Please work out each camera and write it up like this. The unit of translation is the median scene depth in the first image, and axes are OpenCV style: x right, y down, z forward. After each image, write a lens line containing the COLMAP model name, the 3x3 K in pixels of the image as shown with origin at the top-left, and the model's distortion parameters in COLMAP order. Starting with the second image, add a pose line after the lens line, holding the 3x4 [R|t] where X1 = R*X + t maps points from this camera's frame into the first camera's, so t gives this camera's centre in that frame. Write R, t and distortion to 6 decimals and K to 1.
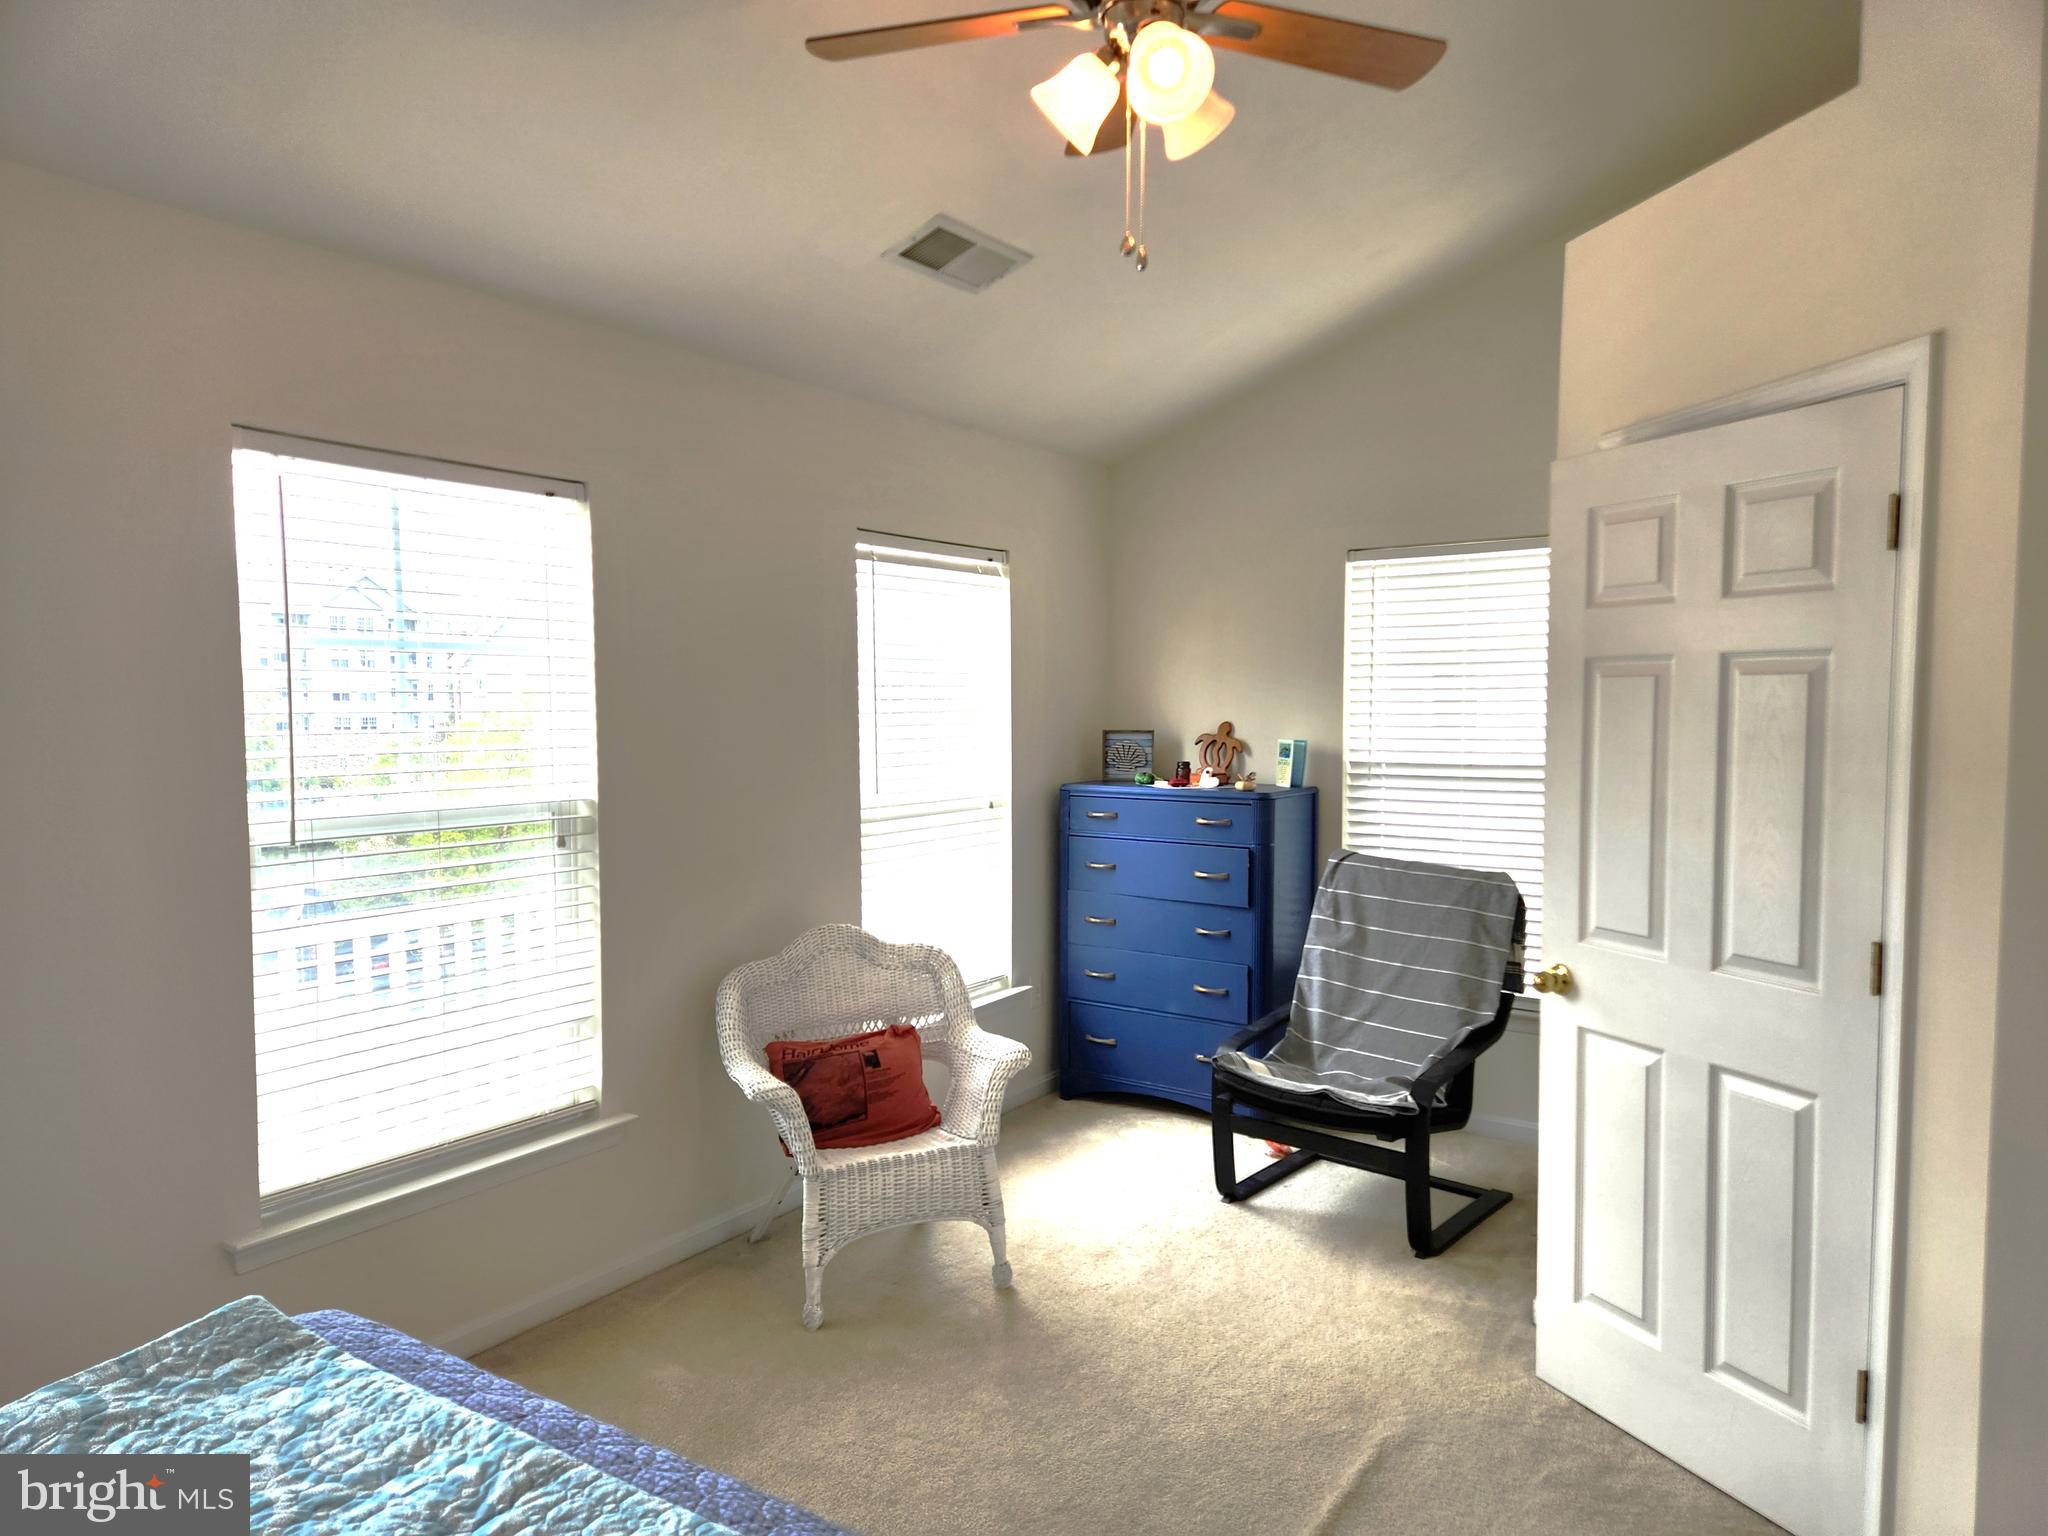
lens RADIAL K [[1356.1, 0, 1016.7], [0, 1356.1, 758.9], [0, 0, 1]] dist [0.092368, -0.081472]
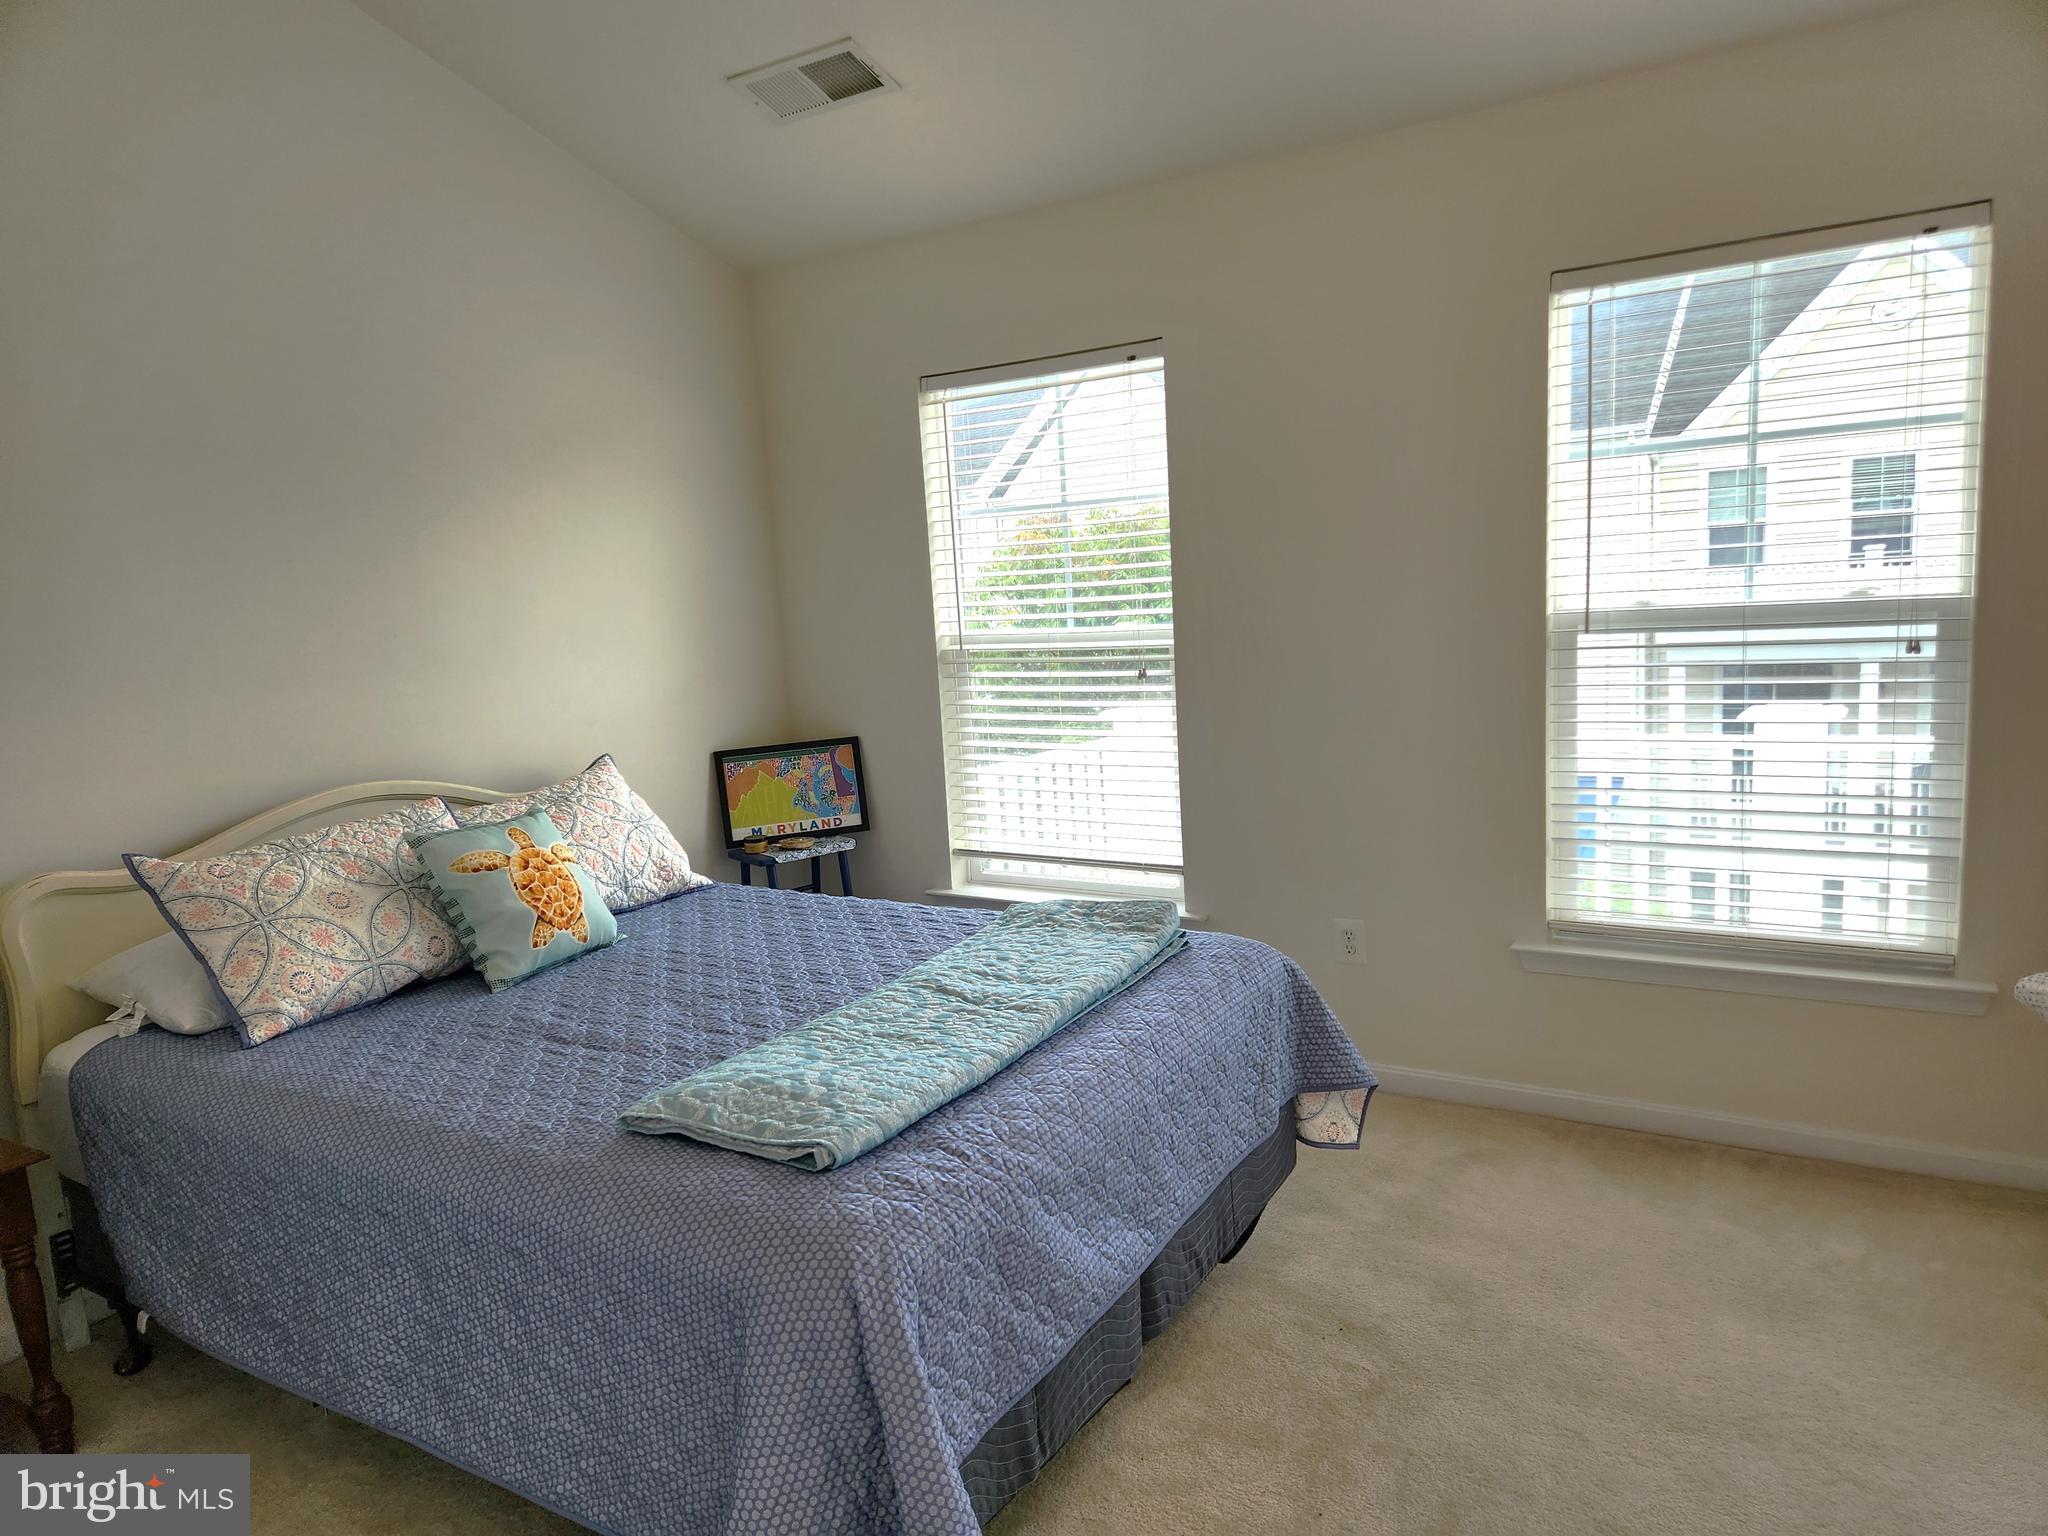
lens RADIAL K [[1356.1, 0, 1016.7], [0, 1356.1, 758.9], [0, 0, 1]] dist [0.092368, -0.081472]
pose [[0.047826, 0.130198, -0.990334, 1.079033], [0.000428, 0.991466, 0.130367, 0.024586], [0.998856, -0.006659, 0.047362, 0.840859]]
